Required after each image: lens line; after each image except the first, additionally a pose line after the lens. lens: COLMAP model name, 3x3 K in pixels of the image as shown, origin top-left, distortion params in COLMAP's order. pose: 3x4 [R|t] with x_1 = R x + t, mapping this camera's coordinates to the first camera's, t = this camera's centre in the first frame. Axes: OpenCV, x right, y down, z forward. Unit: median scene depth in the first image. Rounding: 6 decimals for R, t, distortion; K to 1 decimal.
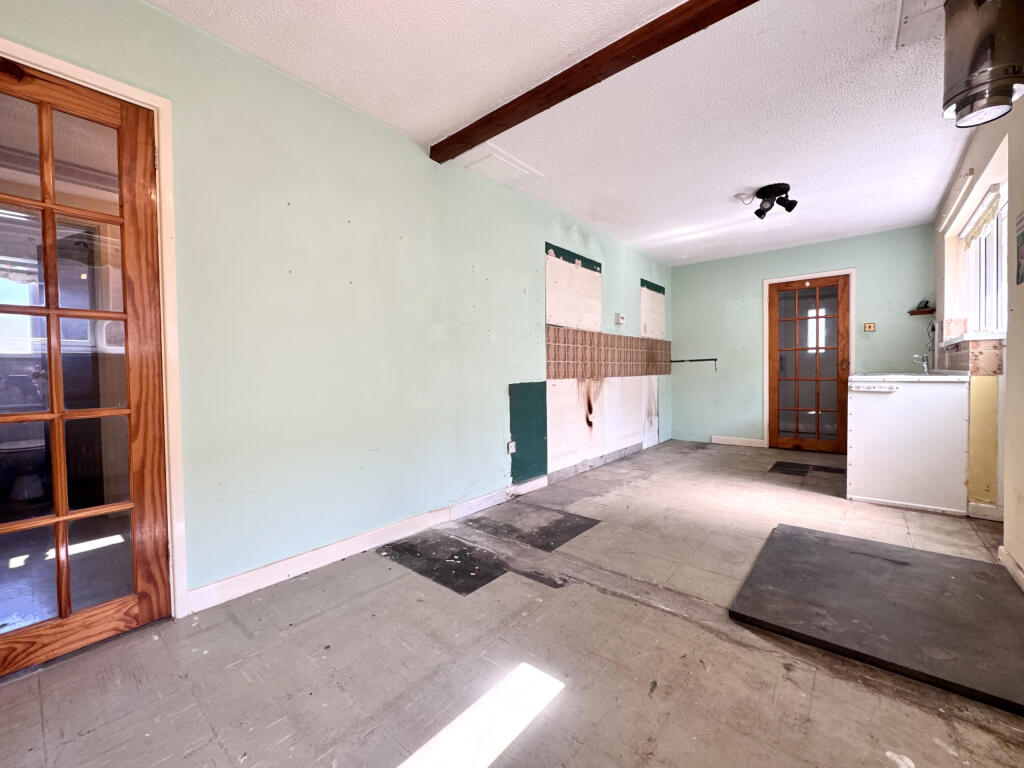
lens RADIAL K [[419.8, 0, 512.0], [0, 419.8, 384.0], [0, 0, 1]] dist [-0.001717, -0.000090]
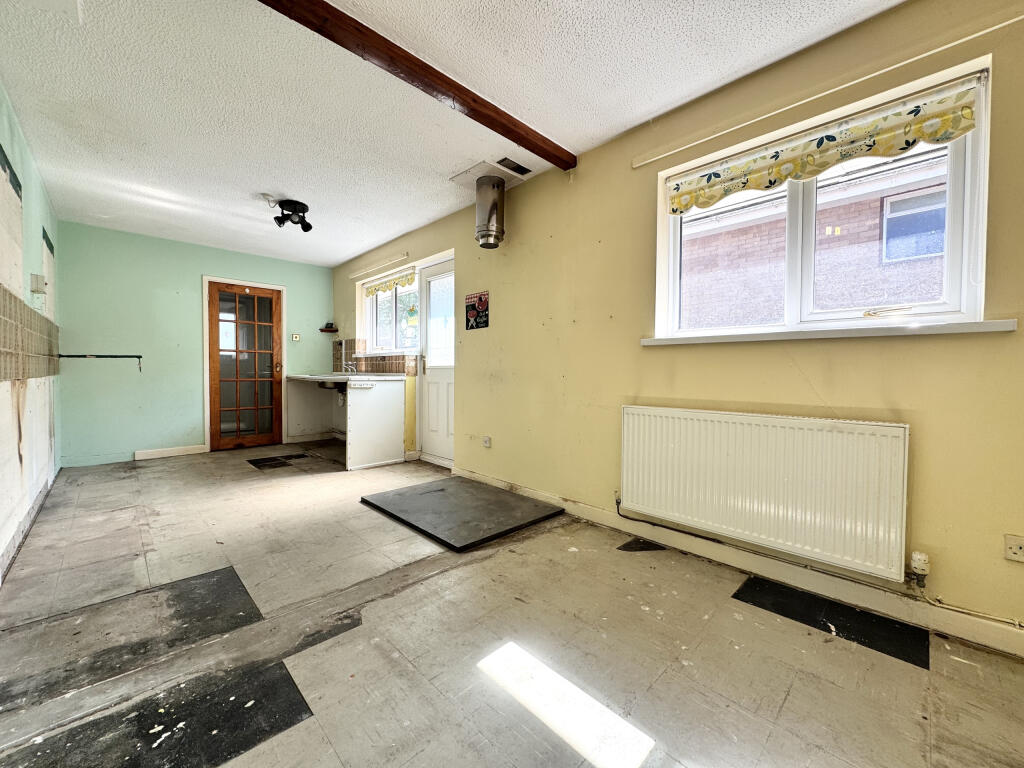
lens RADIAL K [[407.6, 0, 512.0], [0, 407.6, 384.0], [0, 0, 1]] dist [-0.000955, -0.000298]
pose [[0.094465, -0.015359, 0.995410, -0.493099], [0.020605, 0.999697, 0.013470, -0.002722], [-0.995315, 0.019238, 0.094753, 0.442613]]
